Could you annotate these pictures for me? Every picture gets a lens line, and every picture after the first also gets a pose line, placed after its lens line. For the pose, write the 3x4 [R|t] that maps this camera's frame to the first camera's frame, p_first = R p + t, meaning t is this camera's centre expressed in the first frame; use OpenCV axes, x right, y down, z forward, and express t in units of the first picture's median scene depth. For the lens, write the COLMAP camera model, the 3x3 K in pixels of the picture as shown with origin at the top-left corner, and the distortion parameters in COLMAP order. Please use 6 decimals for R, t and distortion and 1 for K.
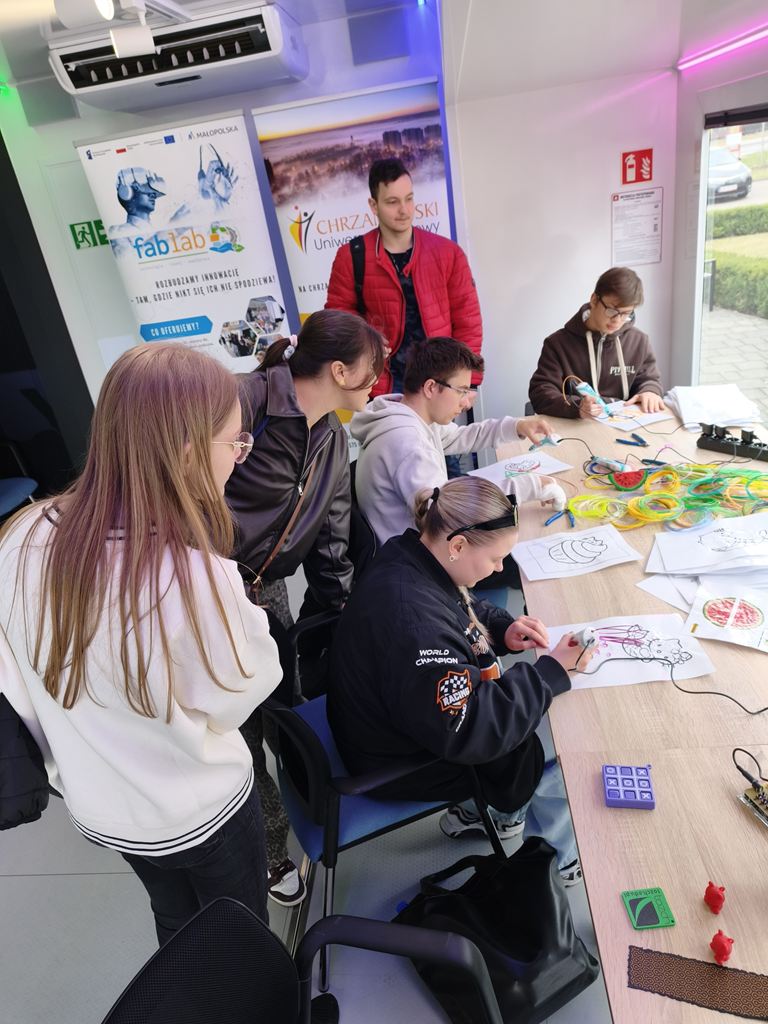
lens RADIAL K [[677.0, 0, 373.0], [0, 677.0, 504.5], [0, 0, 1]] dist [0.014570, -0.022463]
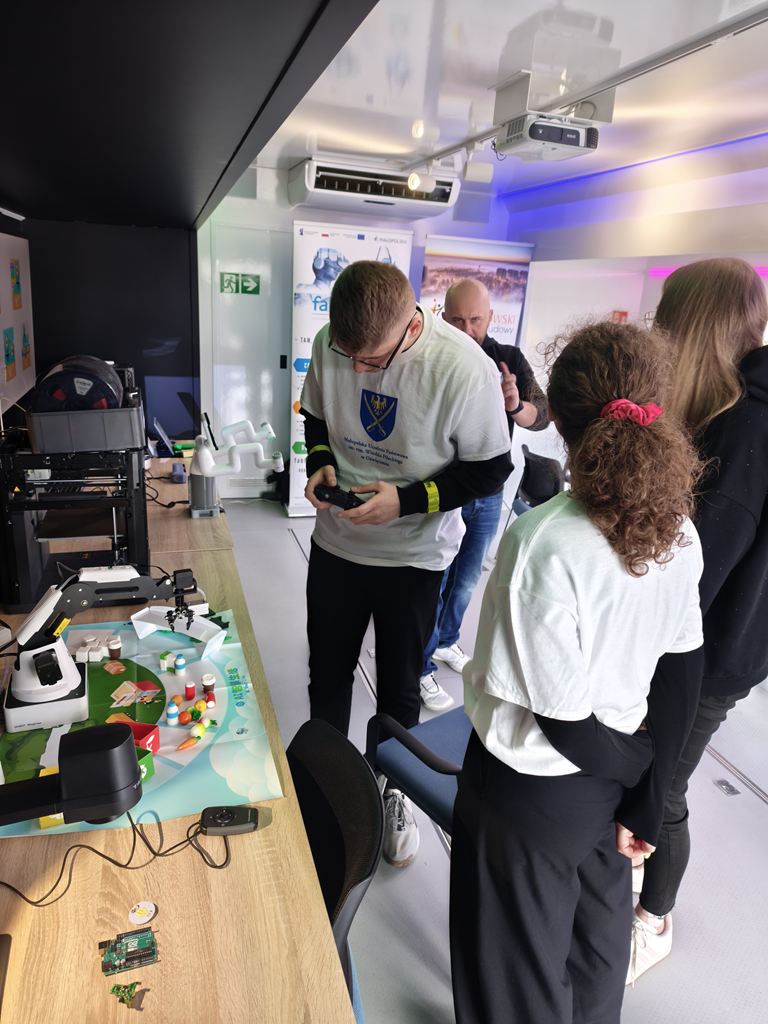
lens RADIAL K [[677.0, 0, 390.7], [0, 677.0, 517.5], [0, 0, 1]] dist [0.014570, -0.022463]
pose [[0.906634, 0.078886, 0.414478, -0.791454], [-0.018707, 0.988916, -0.147295, 0.258617], [-0.421503, 0.125789, 0.898060, -0.239594]]
